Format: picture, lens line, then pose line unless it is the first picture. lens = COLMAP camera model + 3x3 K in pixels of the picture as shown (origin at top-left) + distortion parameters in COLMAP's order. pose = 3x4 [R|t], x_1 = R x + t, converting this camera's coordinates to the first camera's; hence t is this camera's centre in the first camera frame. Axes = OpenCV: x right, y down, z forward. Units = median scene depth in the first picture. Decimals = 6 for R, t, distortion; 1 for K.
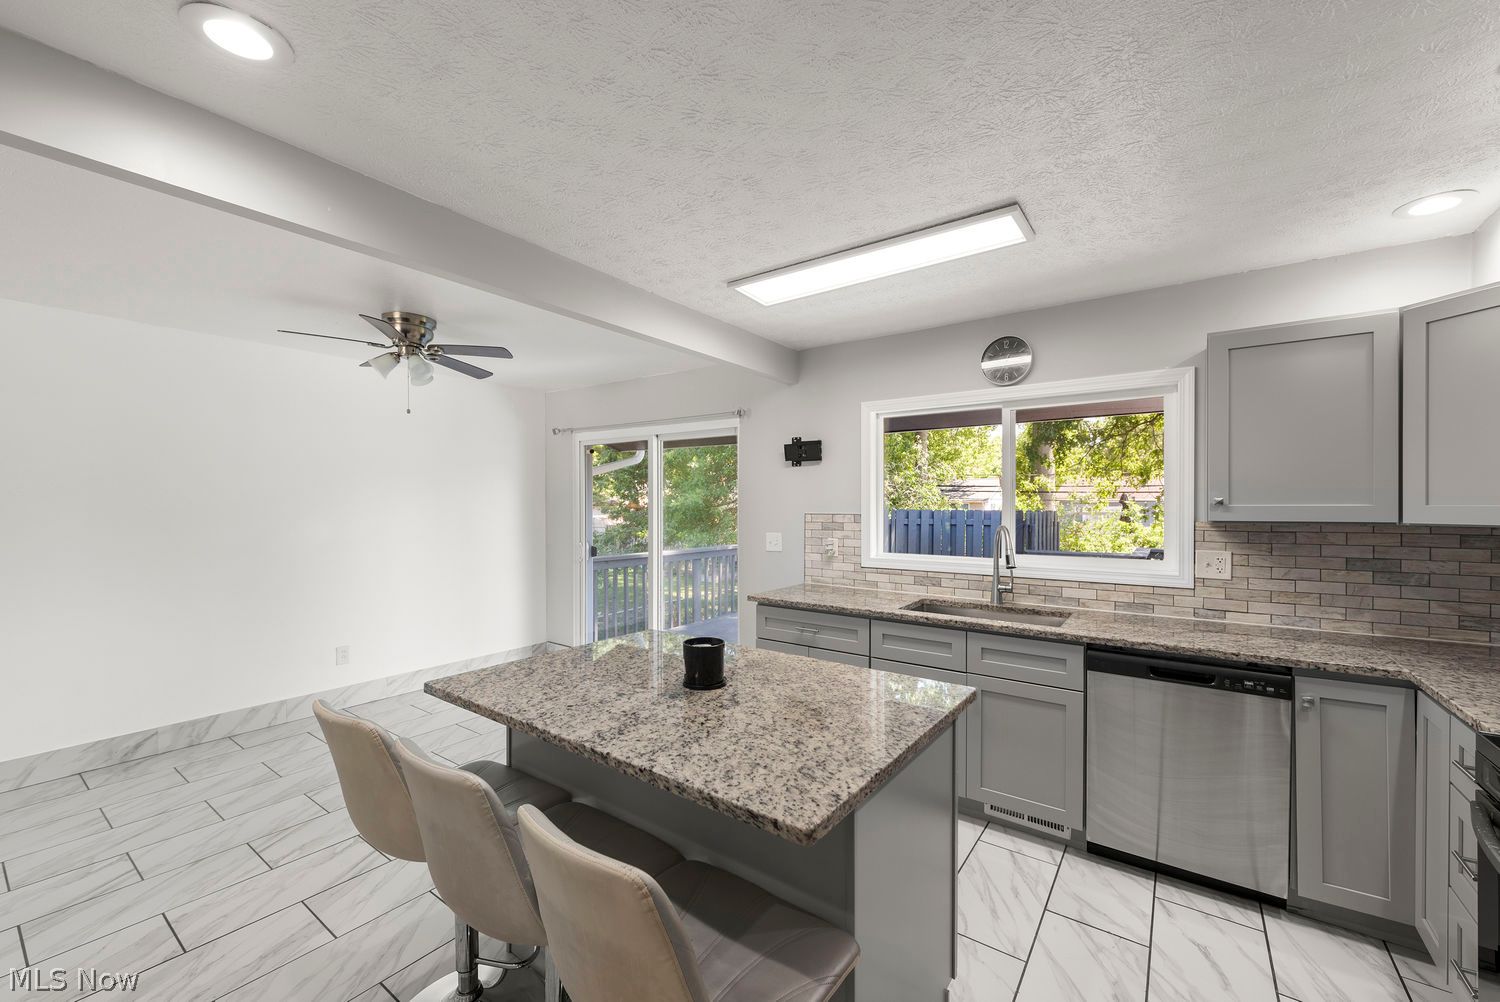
lens RADIAL K [[592.4, 0, 751.8], [0, 592.4, 509.7], [0, 0, 1]] dist [0.001317, -0.000170]
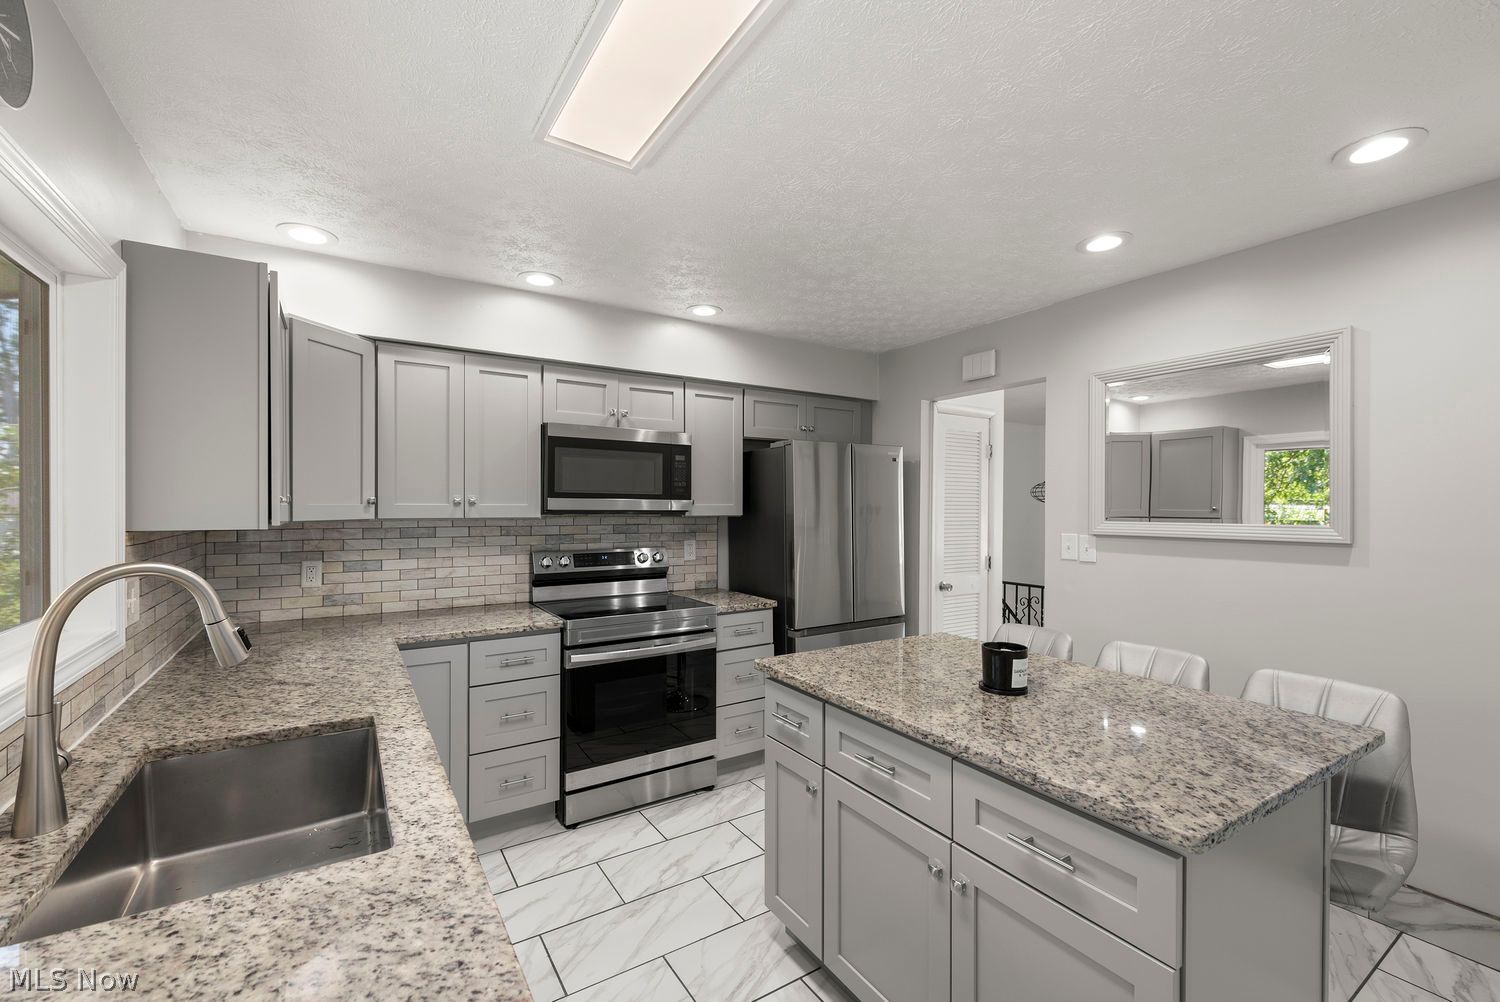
lens RADIAL K [[632.1, 0, 752.2], [0, 632.1, 504.8], [0, 0, 1]] dist [-0.000741, -0.000486]
pose [[-0.931029, -0.002321, 0.364938, -0.051539], [0.000303, 0.999975, 0.007133, -0.010968], [-0.364945, 0.006752, -0.931005, 1.448472]]
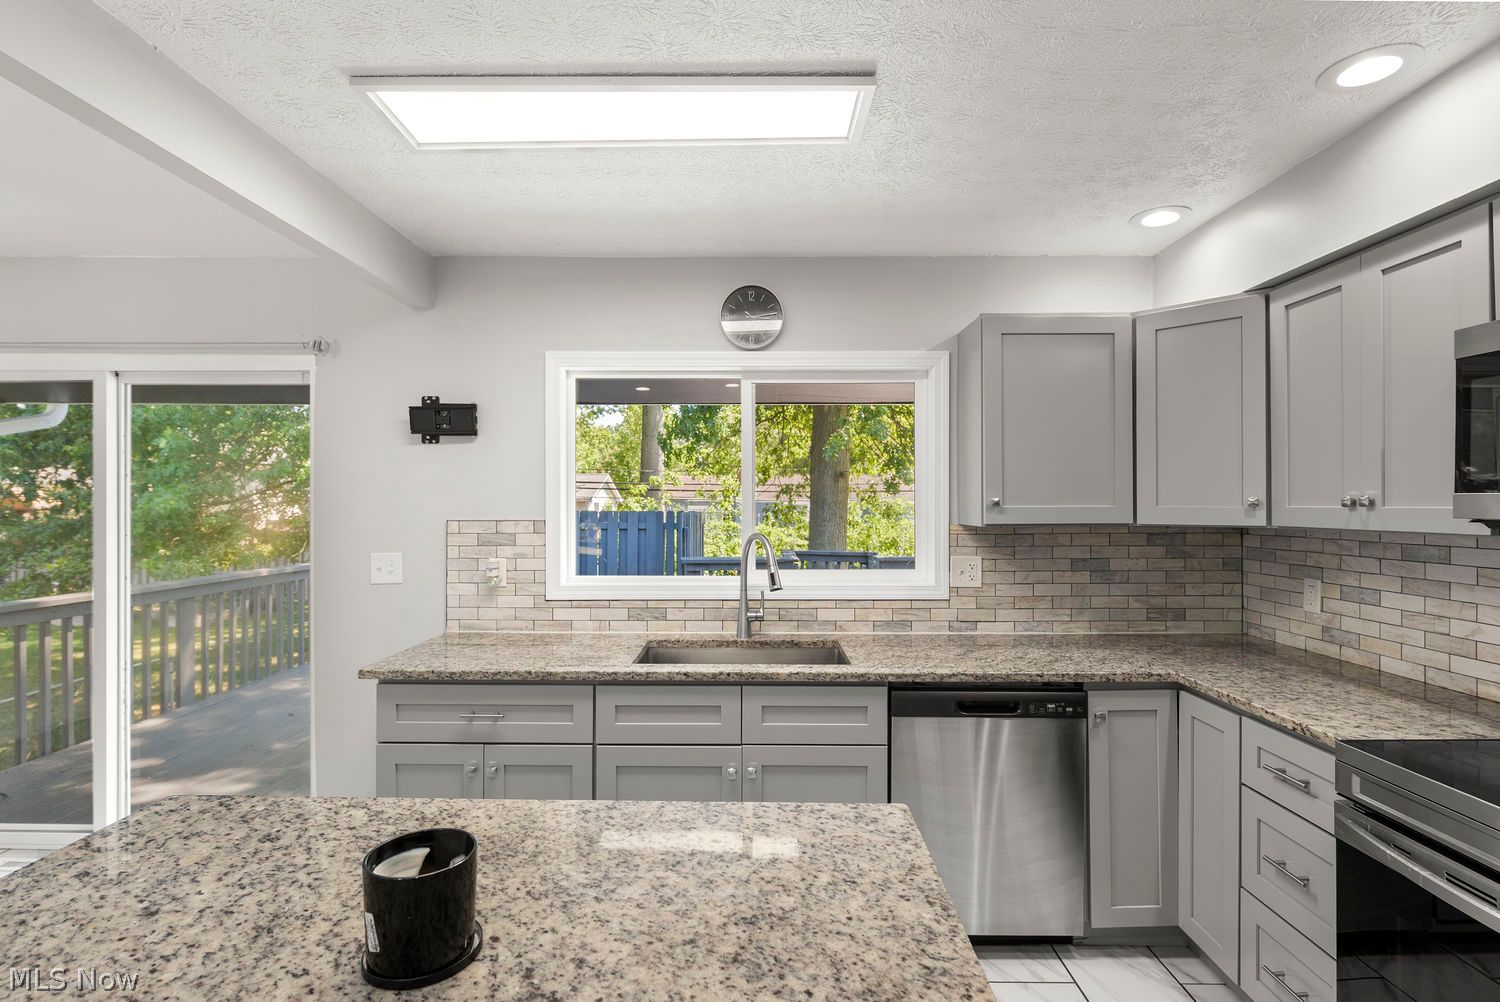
lens RADIAL K [[705.9, 0, 752.8], [0, 705.9, 504.5], [0, 0, 1]] dist [-0.002257, -0.003075]
pose [[0.814857, -0.000879, 0.579661, -0.119284], [0.005387, 0.999967, -0.006055, -0.005555], [-0.579637, 0.008057, 0.814835, 0.327439]]
